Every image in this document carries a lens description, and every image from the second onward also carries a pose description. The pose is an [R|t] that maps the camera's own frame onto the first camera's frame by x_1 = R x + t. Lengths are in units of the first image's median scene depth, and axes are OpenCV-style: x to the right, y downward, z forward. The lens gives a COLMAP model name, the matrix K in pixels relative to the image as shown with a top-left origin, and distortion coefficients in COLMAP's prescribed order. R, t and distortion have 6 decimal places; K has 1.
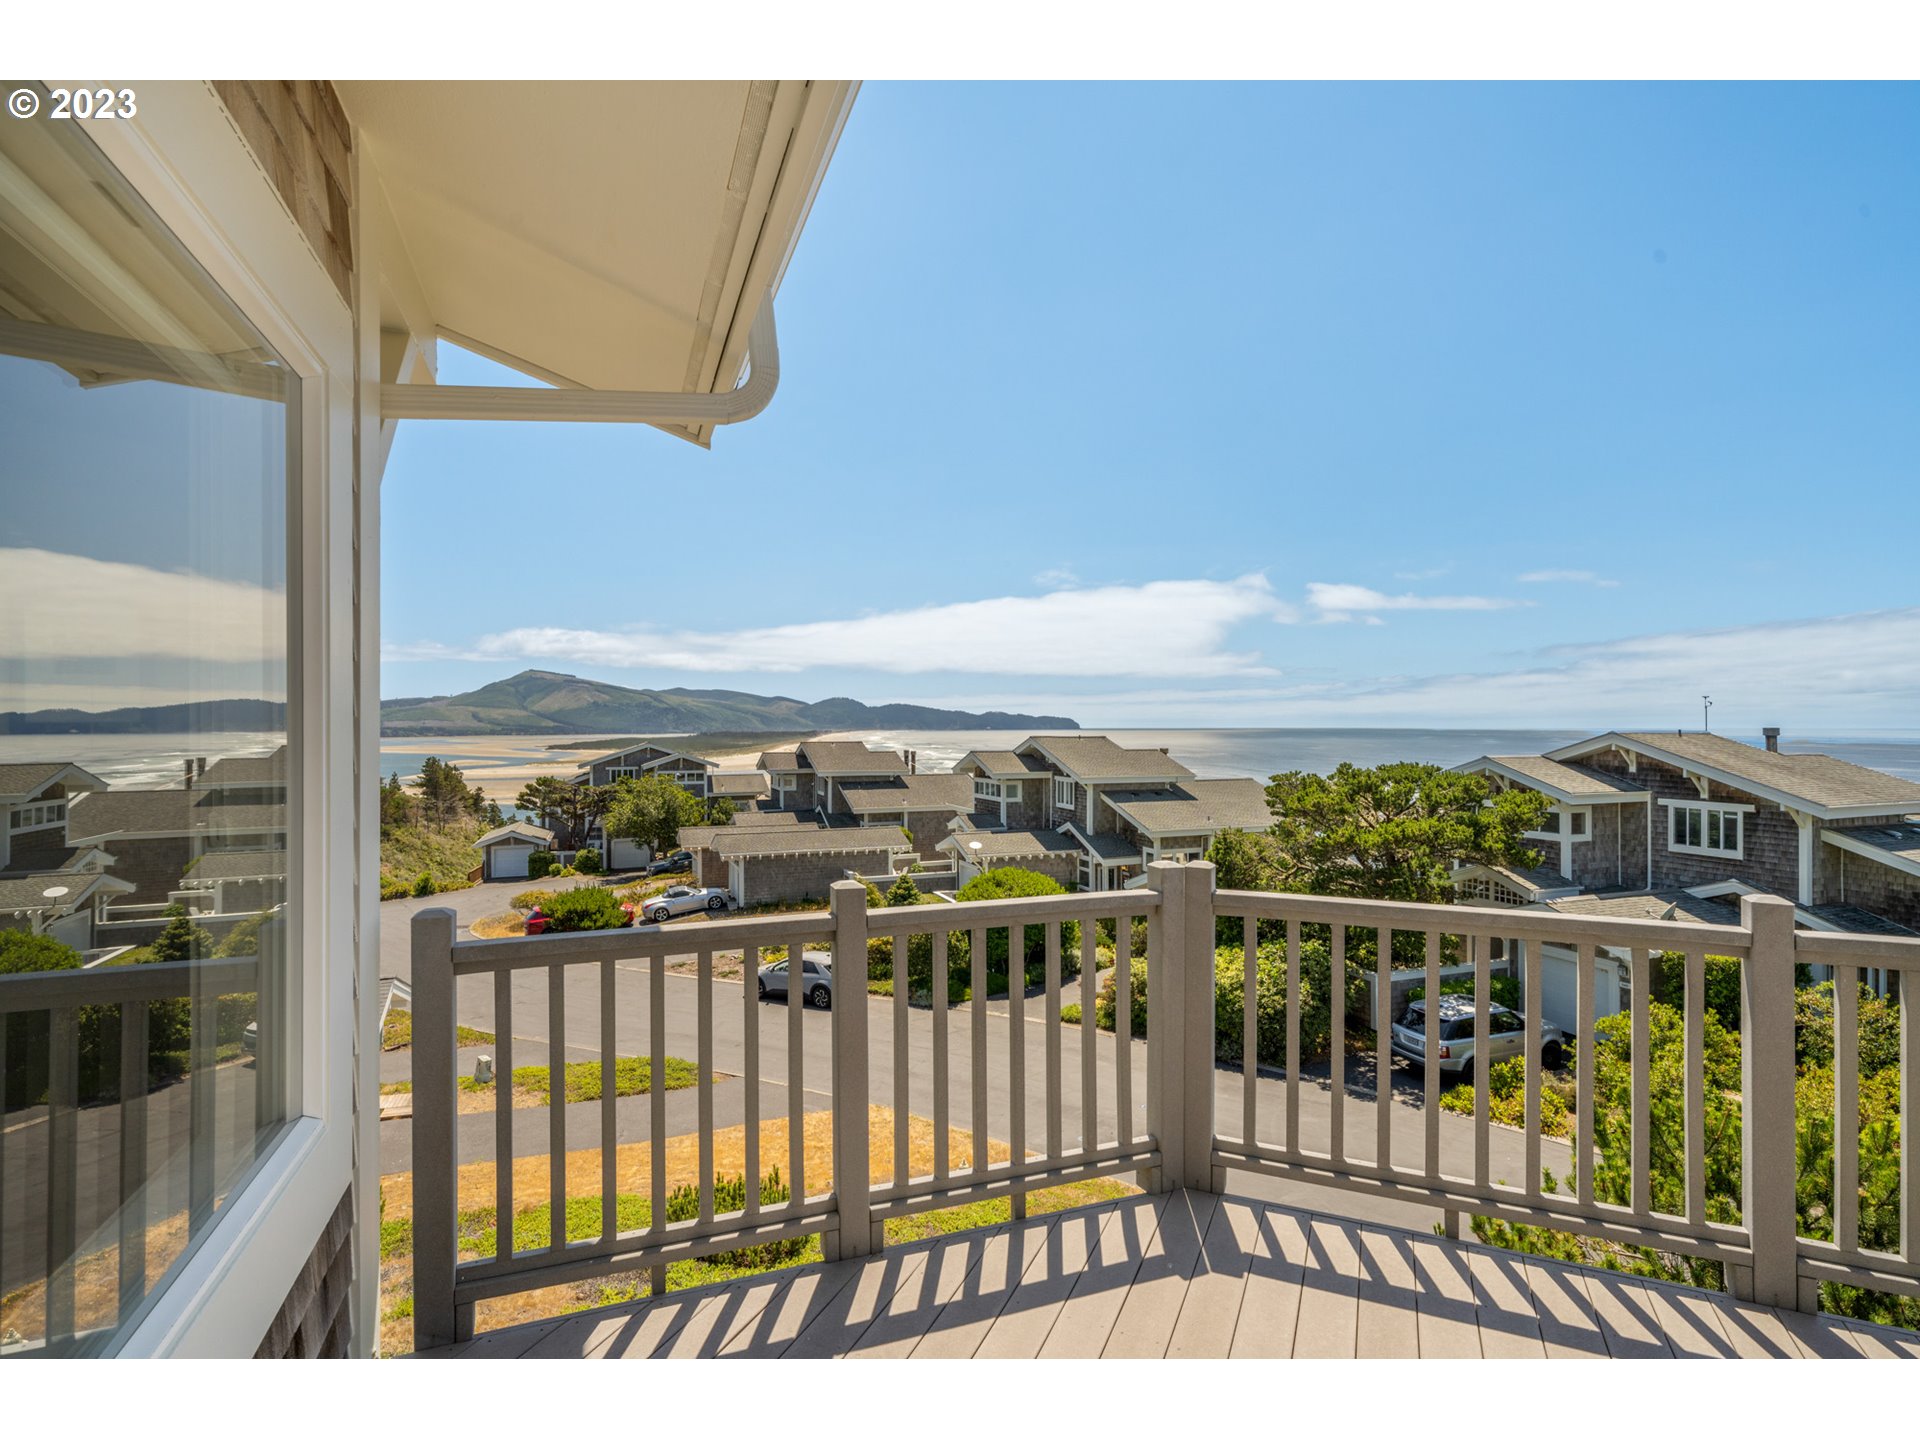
lens RADIAL K [[930.1, 0, 963.0], [0, 930.1, 721.9], [0, 0, 1]] dist [-0.003657, 0.002285]
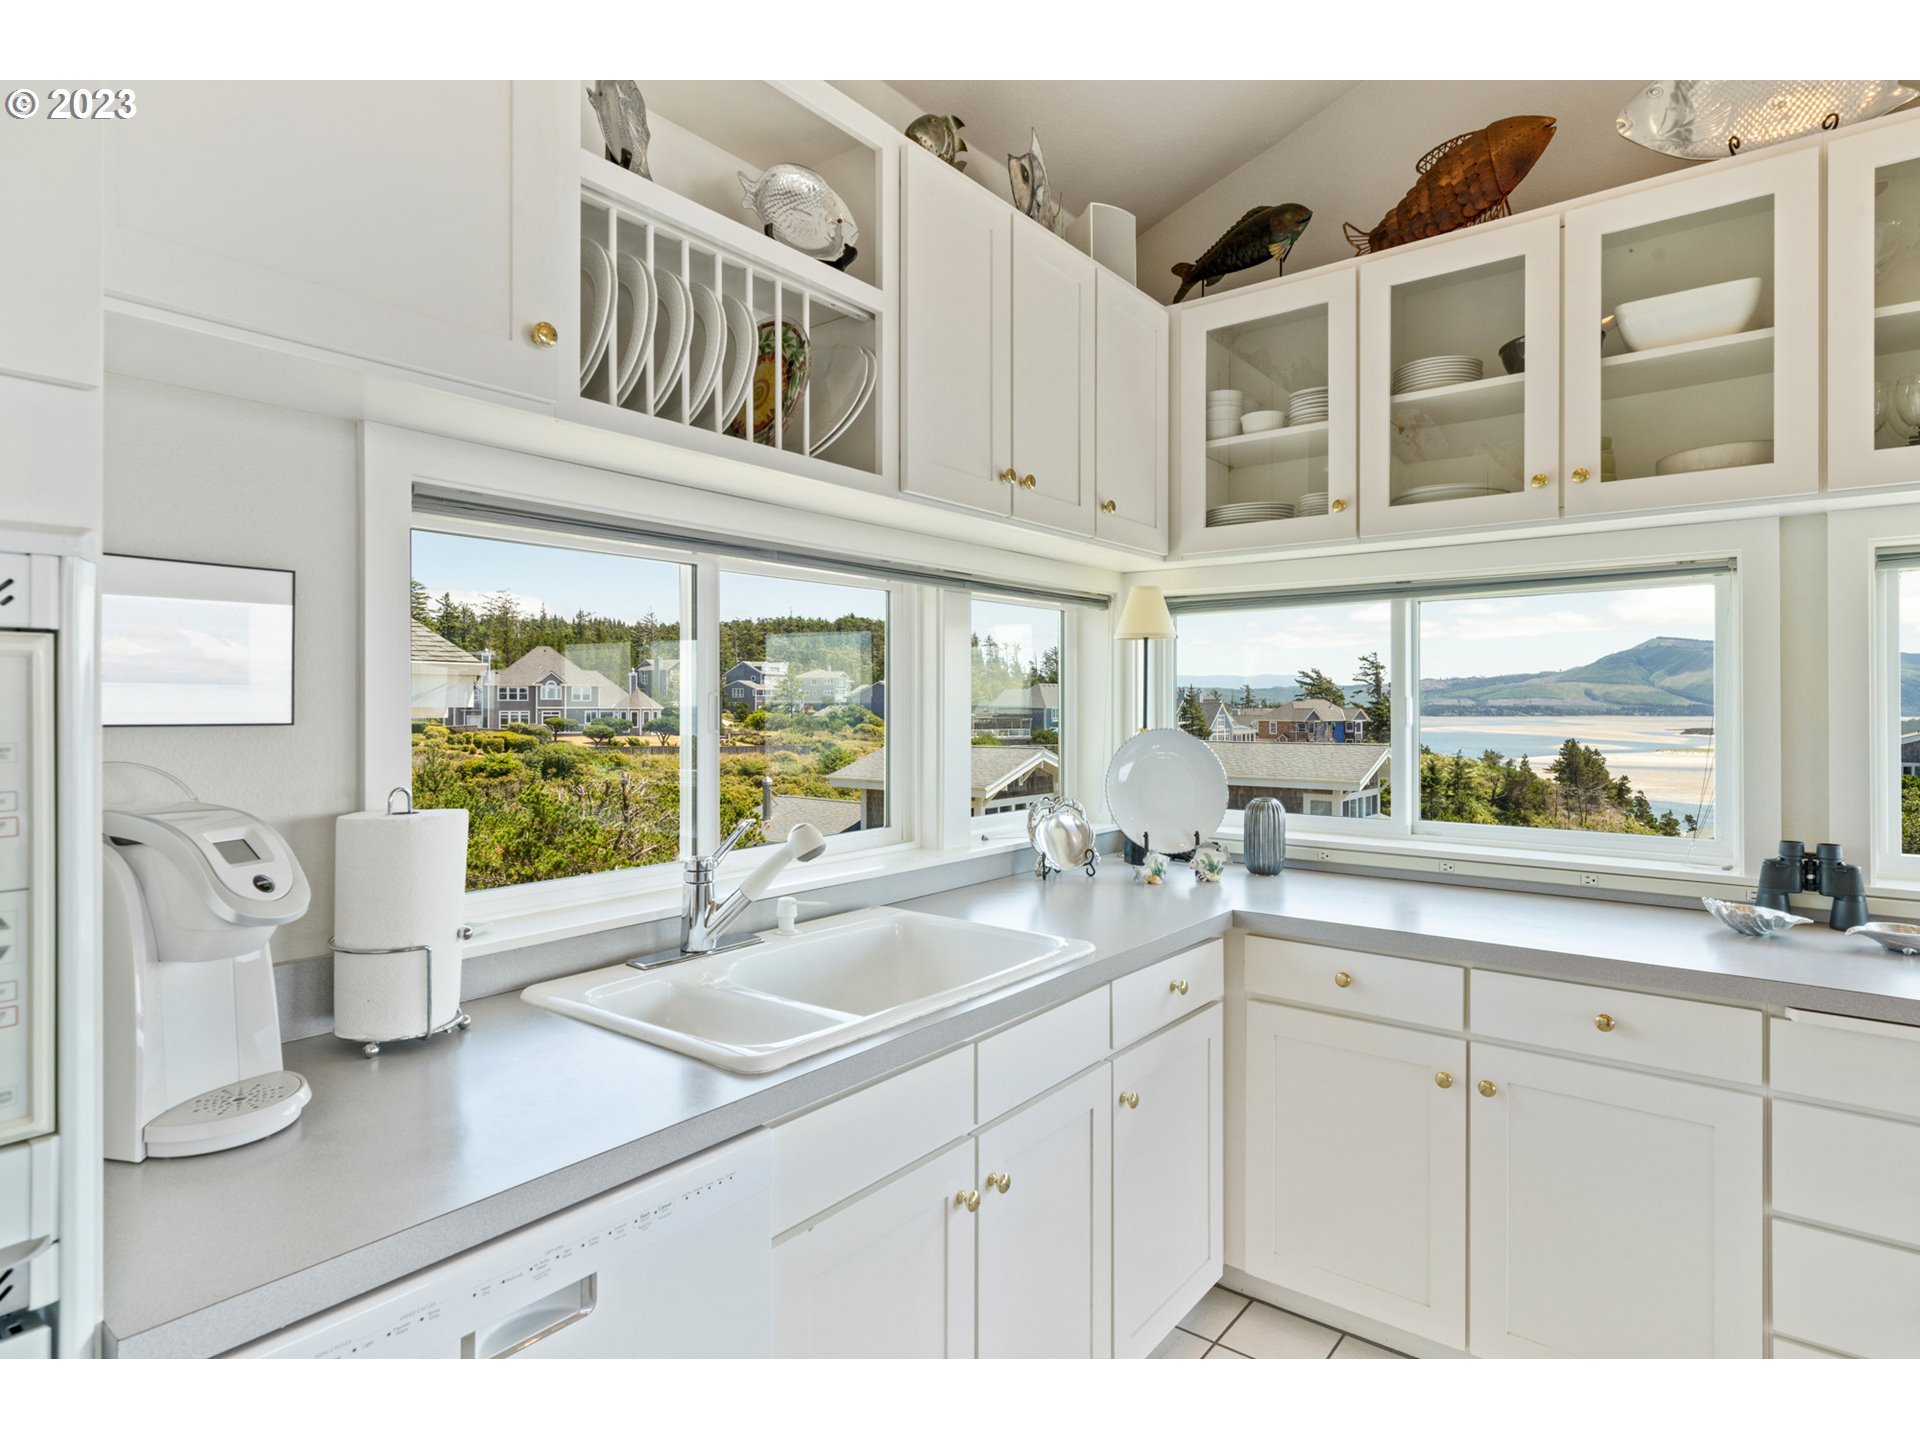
lens RADIAL K [[1015.3, 0, 957.9], [0, 1015.3, 705.0], [0, 0, 1]] dist [0.001964, -0.002963]
pose [[0.511206, 0.003141, -0.859452, -0.096947], [0.000964, 0.999991, 0.004228, -0.000365], [0.859458, -0.002990, 0.511198, -0.047005]]
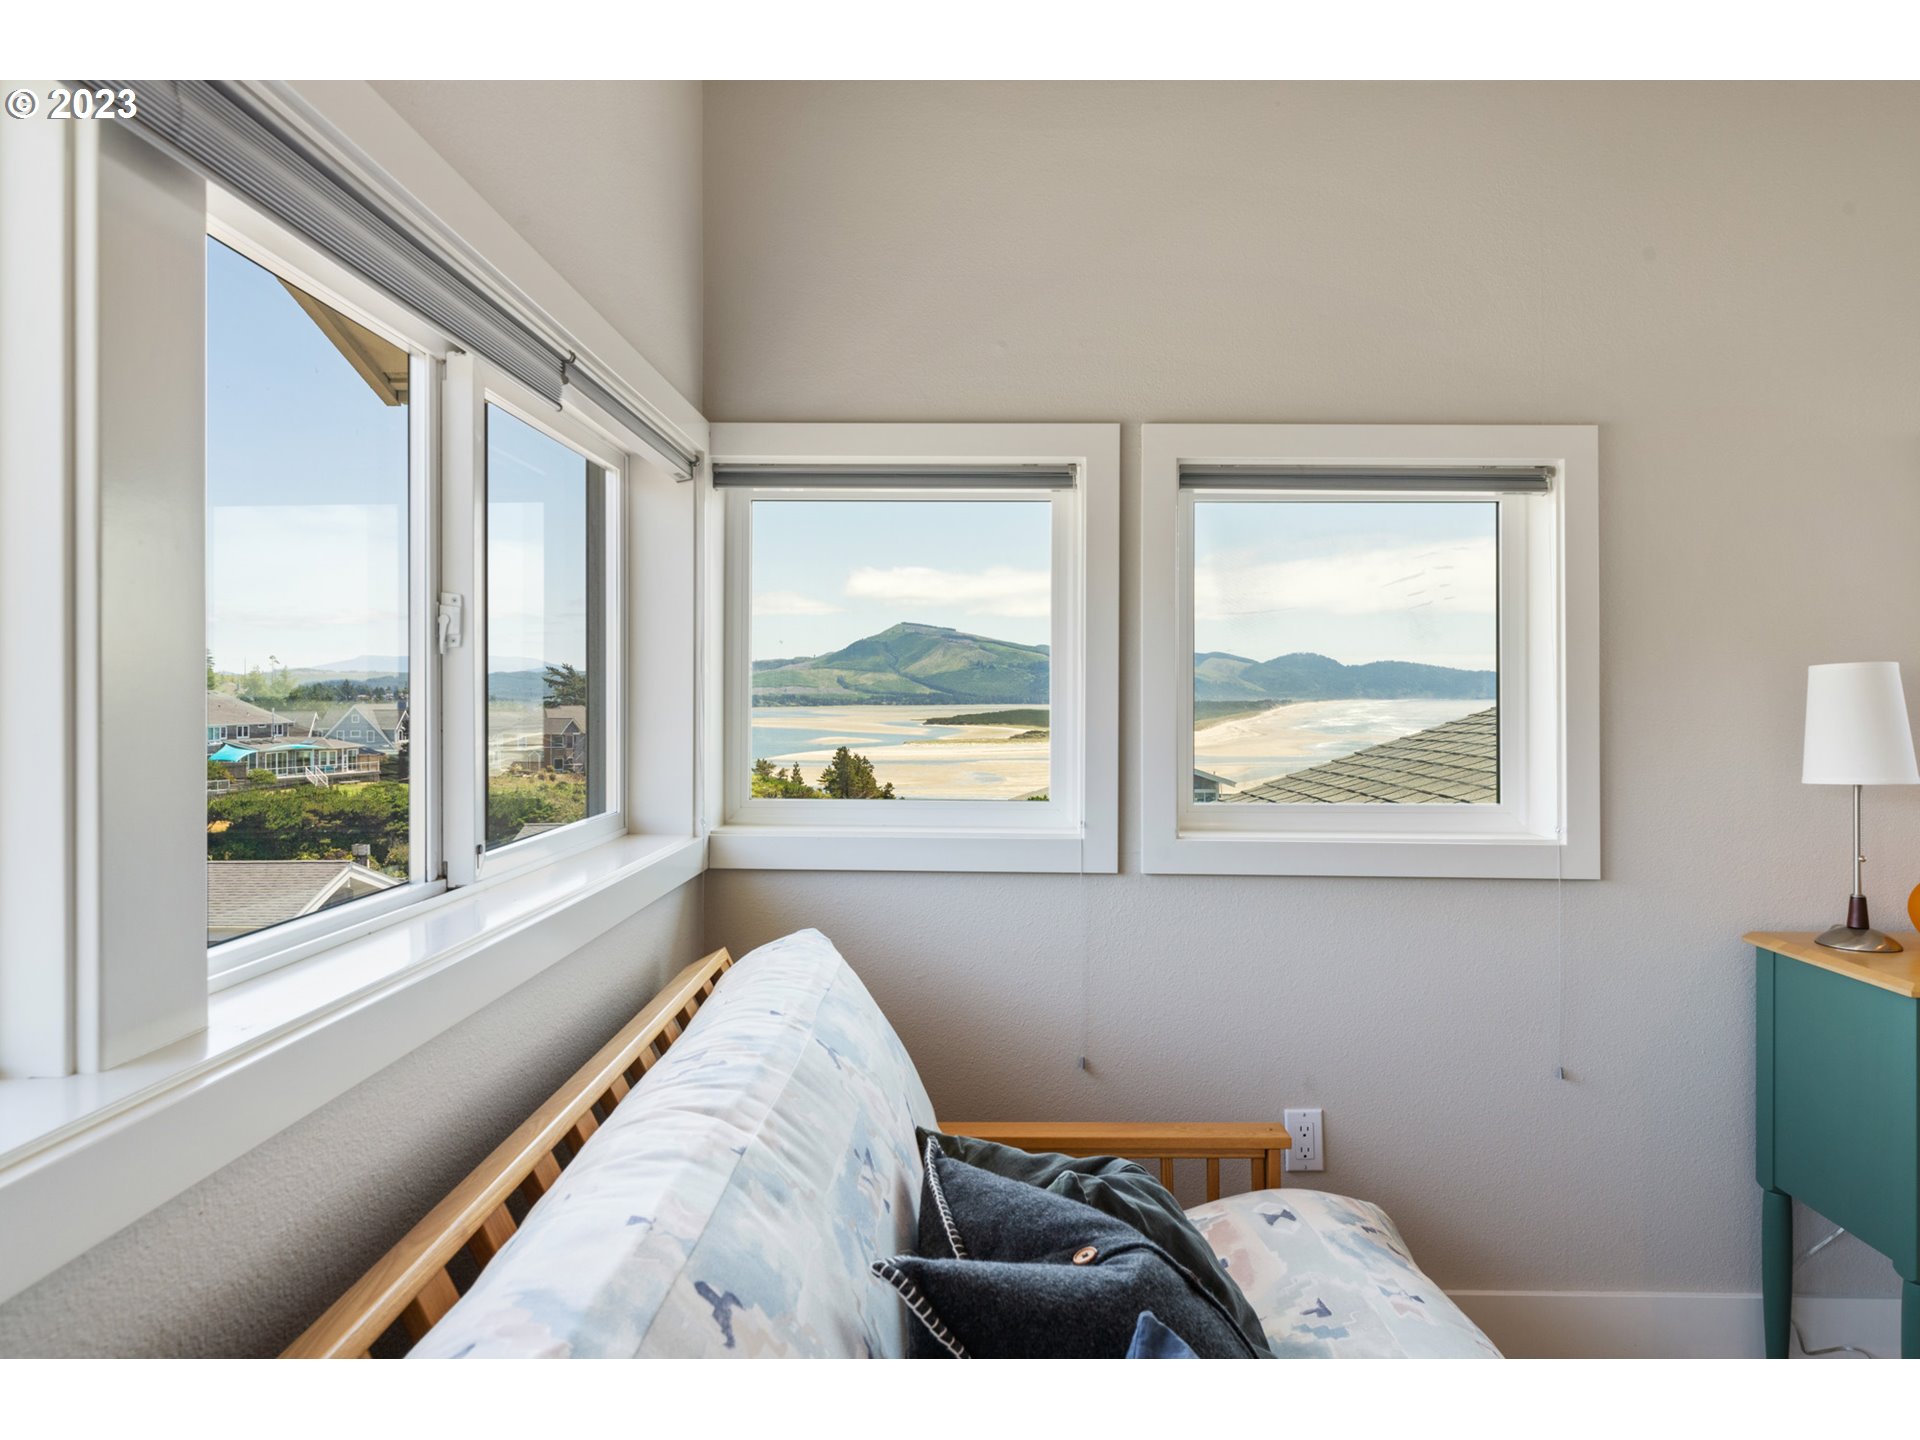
lens RADIAL K [[1293.4, 0, 960.1], [0, 1293.4, 684.4], [0, 0, 1]] dist [-0.010750, 0.010165]
pose [[0.927215, -0.003786, -0.374510, -0.114582], [0.004098, 0.999992, 0.000039, -0.060215], [0.374507, -0.001571, 0.927223, -0.148862]]
